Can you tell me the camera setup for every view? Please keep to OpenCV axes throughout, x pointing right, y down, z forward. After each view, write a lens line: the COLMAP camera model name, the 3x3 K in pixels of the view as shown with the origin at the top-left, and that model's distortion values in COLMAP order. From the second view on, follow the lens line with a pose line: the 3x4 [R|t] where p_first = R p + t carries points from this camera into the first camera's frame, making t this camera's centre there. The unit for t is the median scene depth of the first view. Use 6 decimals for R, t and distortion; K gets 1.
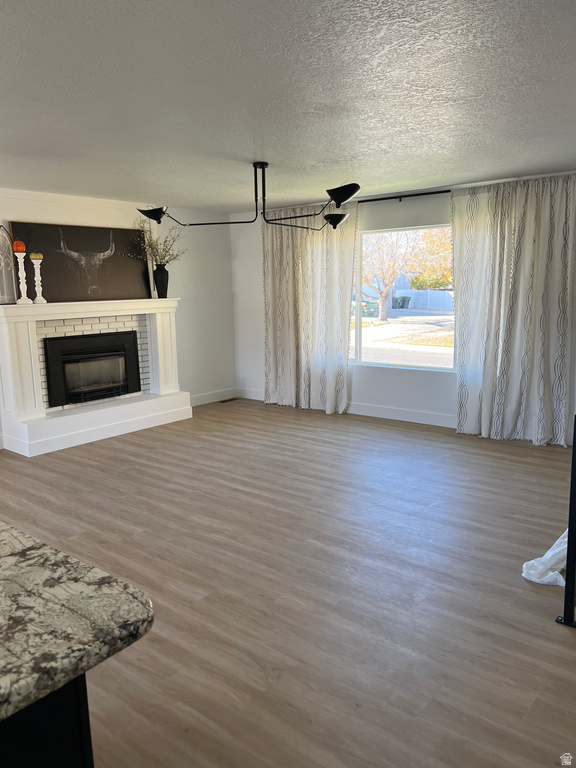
lens RADIAL K [[598.6, 0, 288.0], [0, 598.6, 384.0], [0, 0, 1]] dist [0.049126, -0.067039]
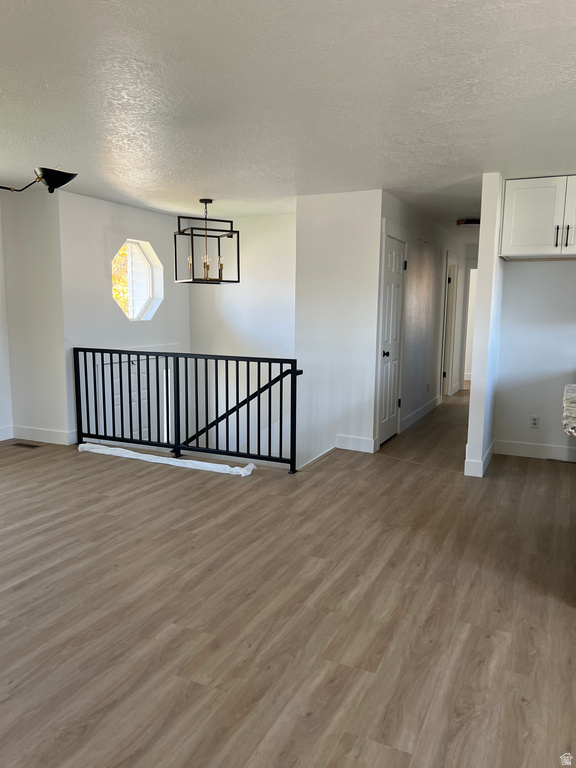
lens RADIAL K [[598.6, 0, 288.0], [0, 598.6, 384.0], [0, 0, 1]] dist [0.049126, -0.067039]
pose [[-0.245984, -0.112086, 0.962771, -0.788103], [0.156810, 0.975604, 0.153645, -0.096913], [-0.956505, 0.188766, -0.222407, 0.843761]]
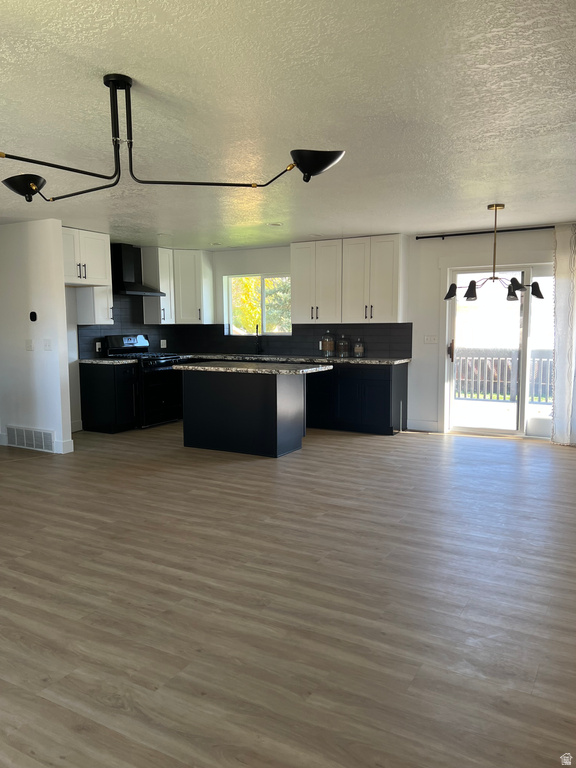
lens RADIAL K [[598.6, 0, 288.0], [0, 598.6, 384.0], [0, 0, 1]] dist [0.049126, -0.067039]
pose [[-0.986226, 0.045889, -0.158910, -0.104342], [0.000830, 0.962105, 0.272677, -0.253729], [0.165401, 0.268789, -0.948891, 1.708922]]
